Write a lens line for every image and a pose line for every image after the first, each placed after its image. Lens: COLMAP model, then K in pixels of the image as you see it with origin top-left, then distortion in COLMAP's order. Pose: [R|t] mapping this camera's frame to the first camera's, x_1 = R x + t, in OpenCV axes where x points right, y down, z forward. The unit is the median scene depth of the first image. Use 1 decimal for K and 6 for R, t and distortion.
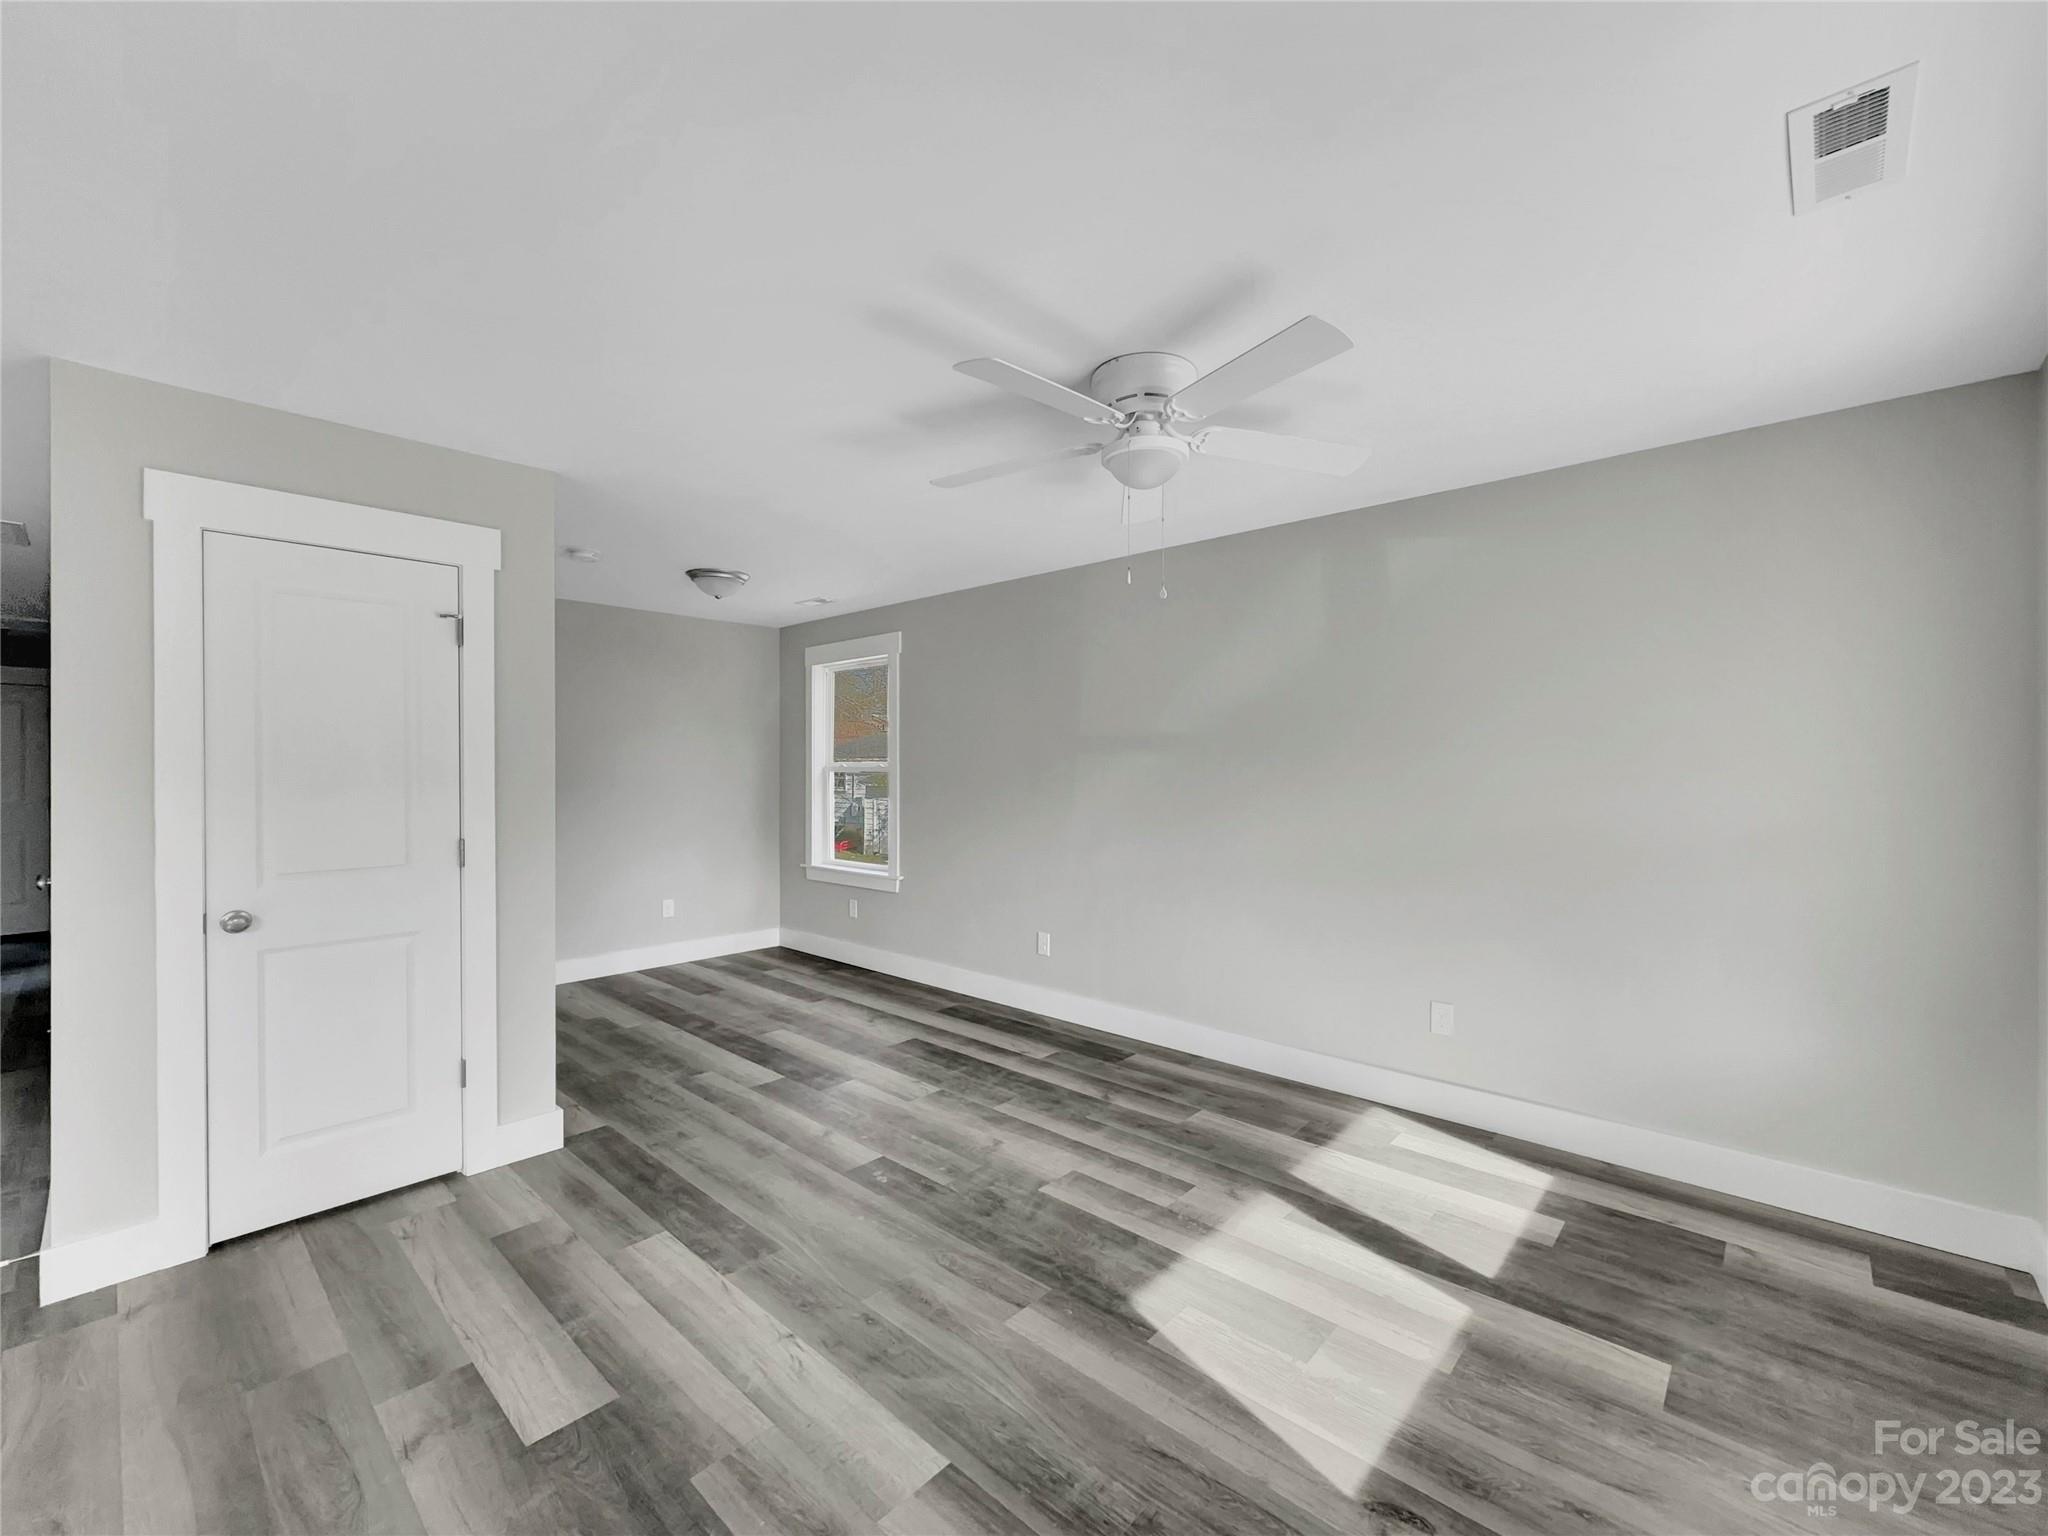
lens RADIAL K [[828.4, 0, 1030.9], [0, 828.4, 773.4], [0, 0, 1]] dist [-0.001319, -0.000318]
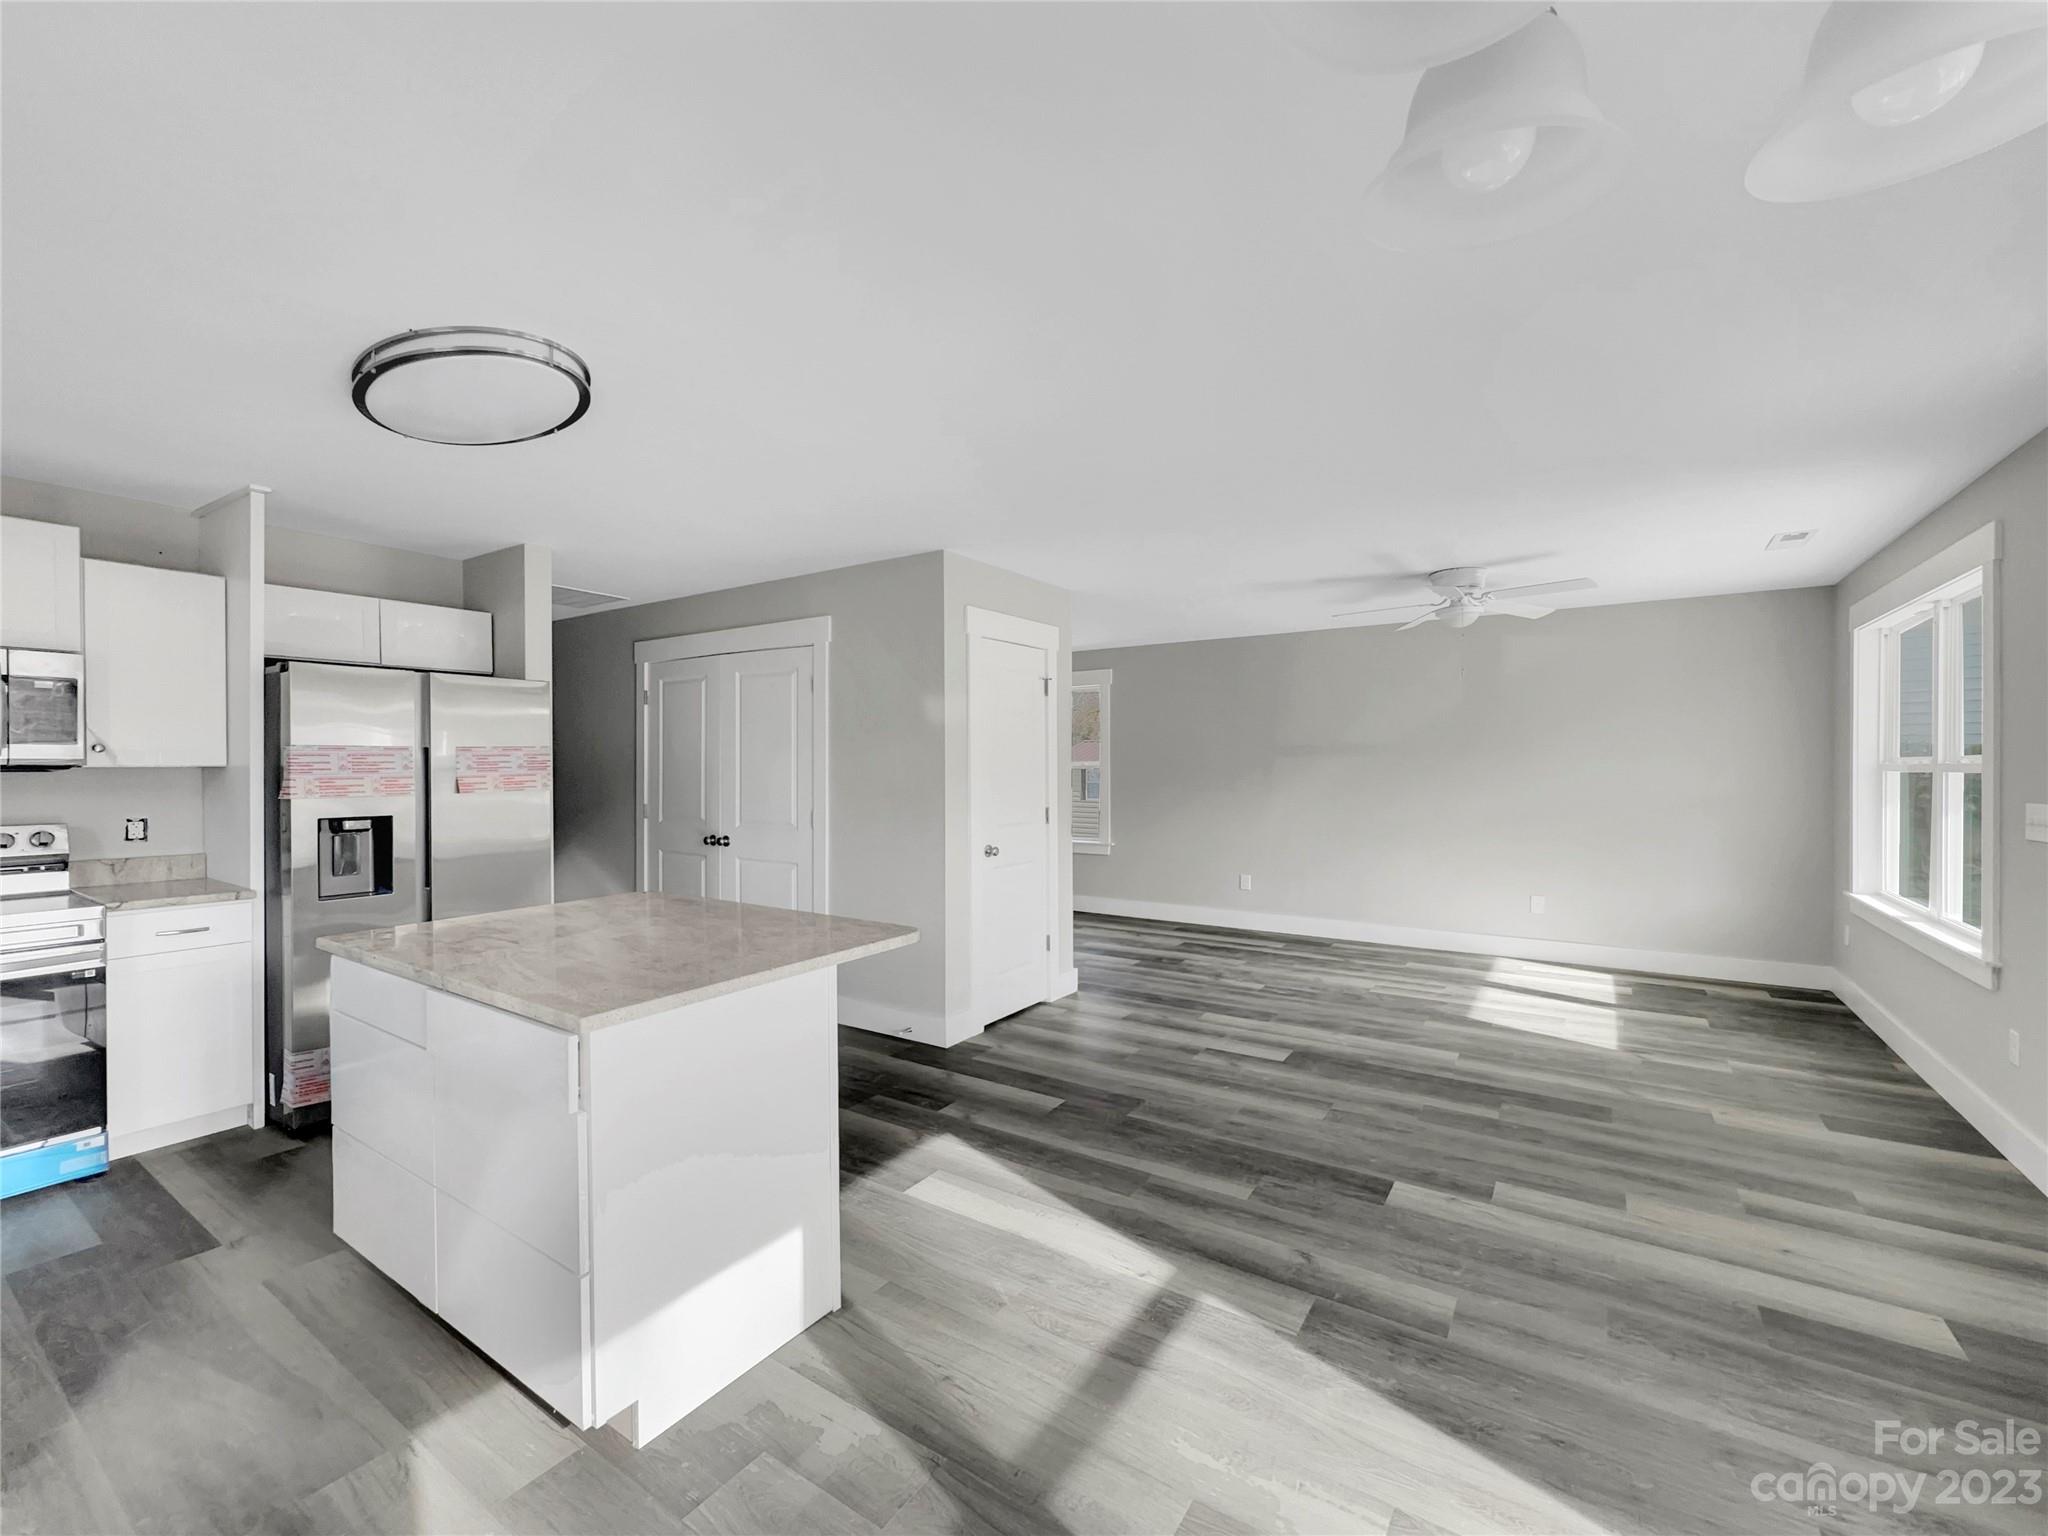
lens RADIAL K [[815.4, 0, 1023.9], [0, 815.4, 779.0], [0, 0, 1]] dist [0.002488, 0.000180]
pose [[0.989595, -0.001529, 0.143873, -1.152312], [0.000083, 0.999949, 0.010056, 0.003669], [-0.143882, -0.009940, 0.989545, -0.792681]]
